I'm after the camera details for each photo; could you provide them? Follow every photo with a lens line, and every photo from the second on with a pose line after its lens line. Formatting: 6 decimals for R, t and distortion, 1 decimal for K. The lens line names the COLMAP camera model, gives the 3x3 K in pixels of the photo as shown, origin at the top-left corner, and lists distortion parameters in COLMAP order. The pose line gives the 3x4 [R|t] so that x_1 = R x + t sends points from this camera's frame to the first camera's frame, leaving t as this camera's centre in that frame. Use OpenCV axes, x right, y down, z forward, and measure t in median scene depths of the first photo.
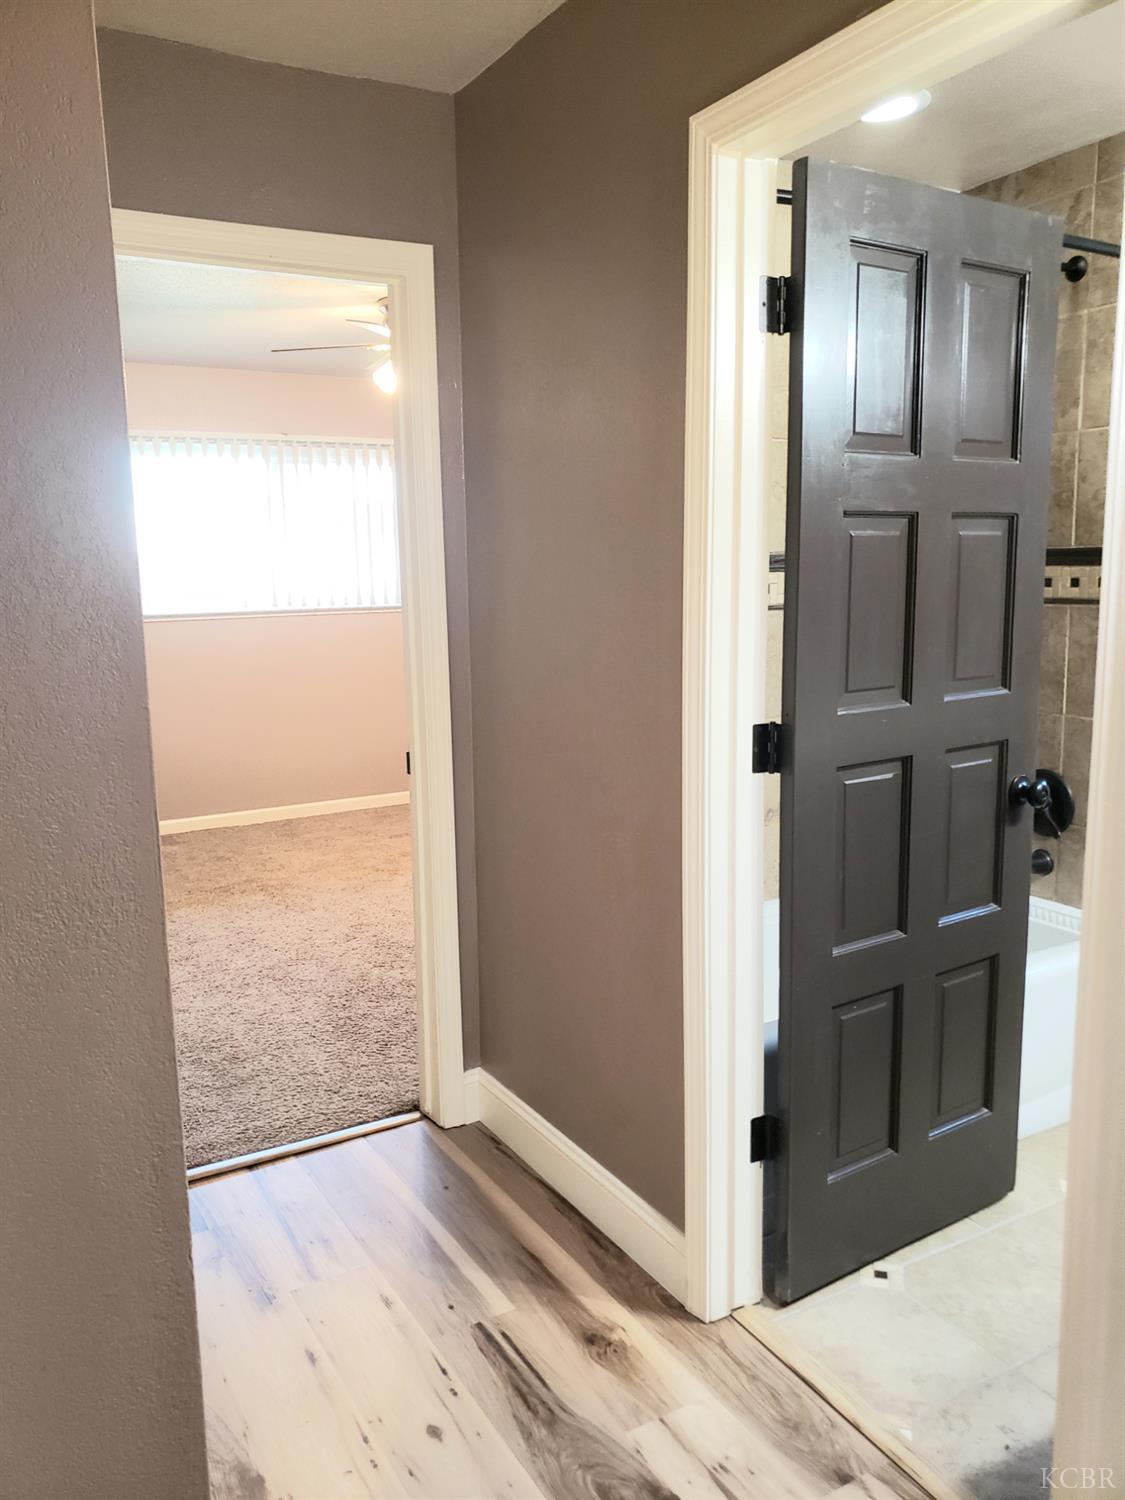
lens RADIAL K [[1165.3, 0, 565.6], [0, 1165.3, 746.0], [0, 0, 1]] dist [0.030477, -0.021174]
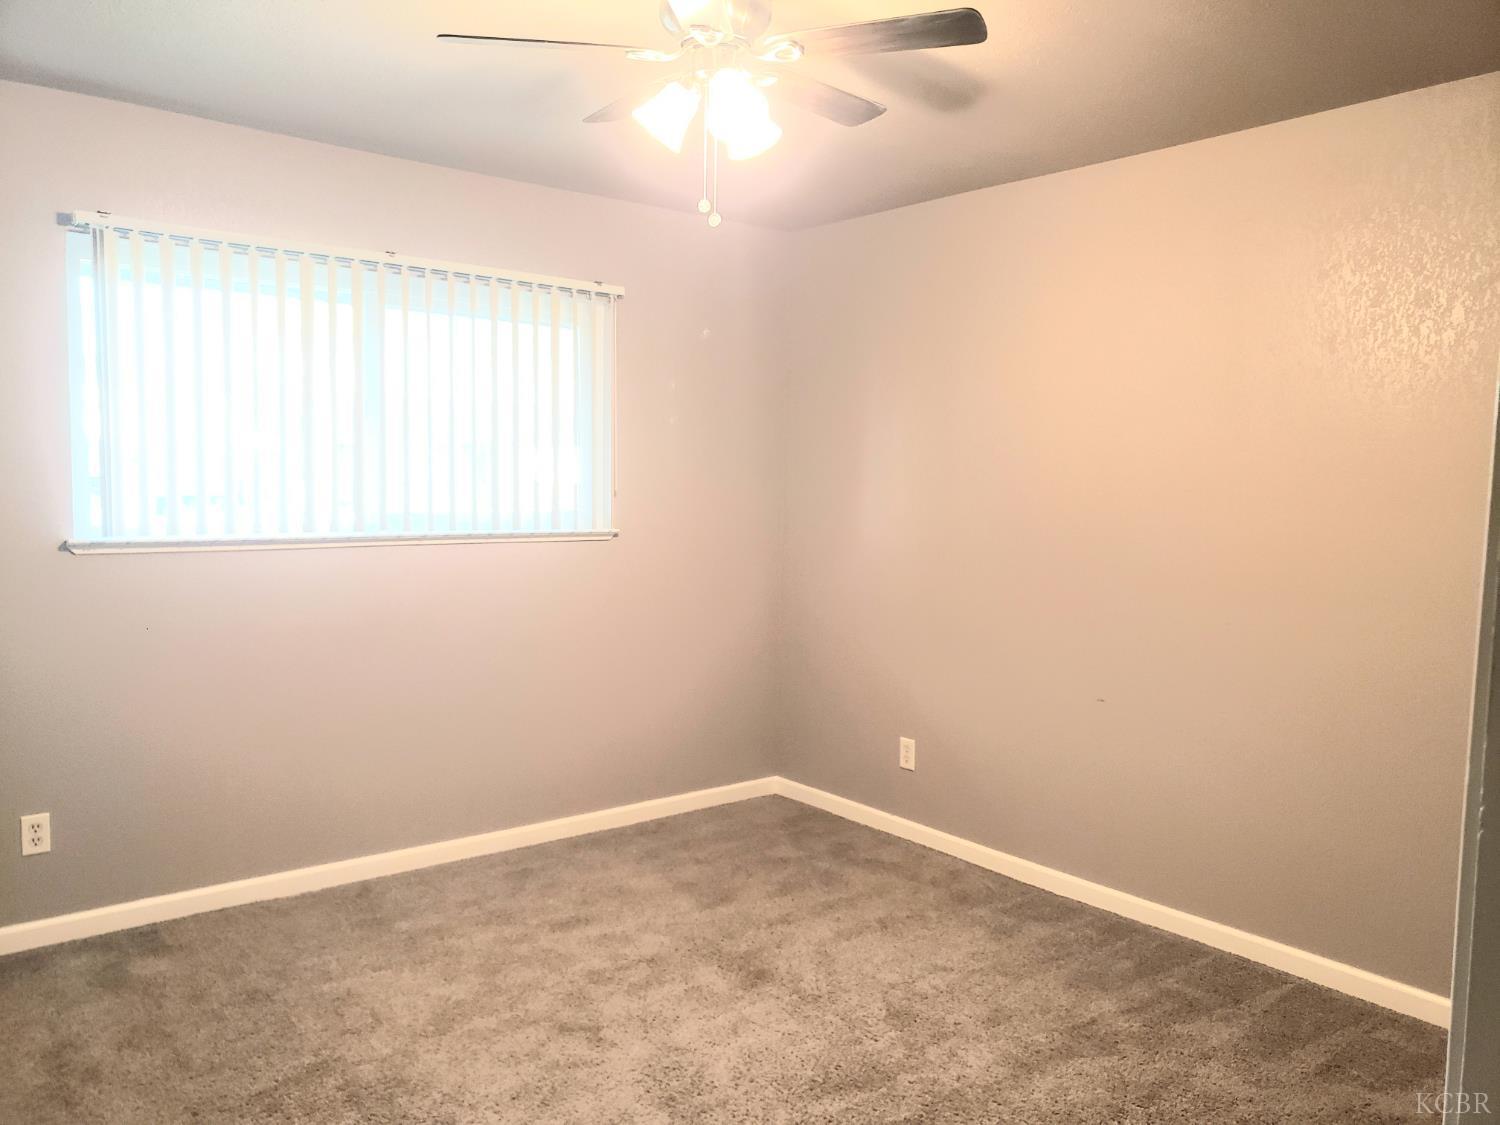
lens RADIAL K [[1165.3, 0, 743.0], [0, 1165.3, 567.9], [0, 0, 1]] dist [0.030477, -0.021174]
pose [[0.988526, 0.027626, 0.148506, -0.160605], [-0.016705, 0.997096, -0.074295, -0.065949], [-0.150127, 0.070962, 0.986117, 0.424955]]
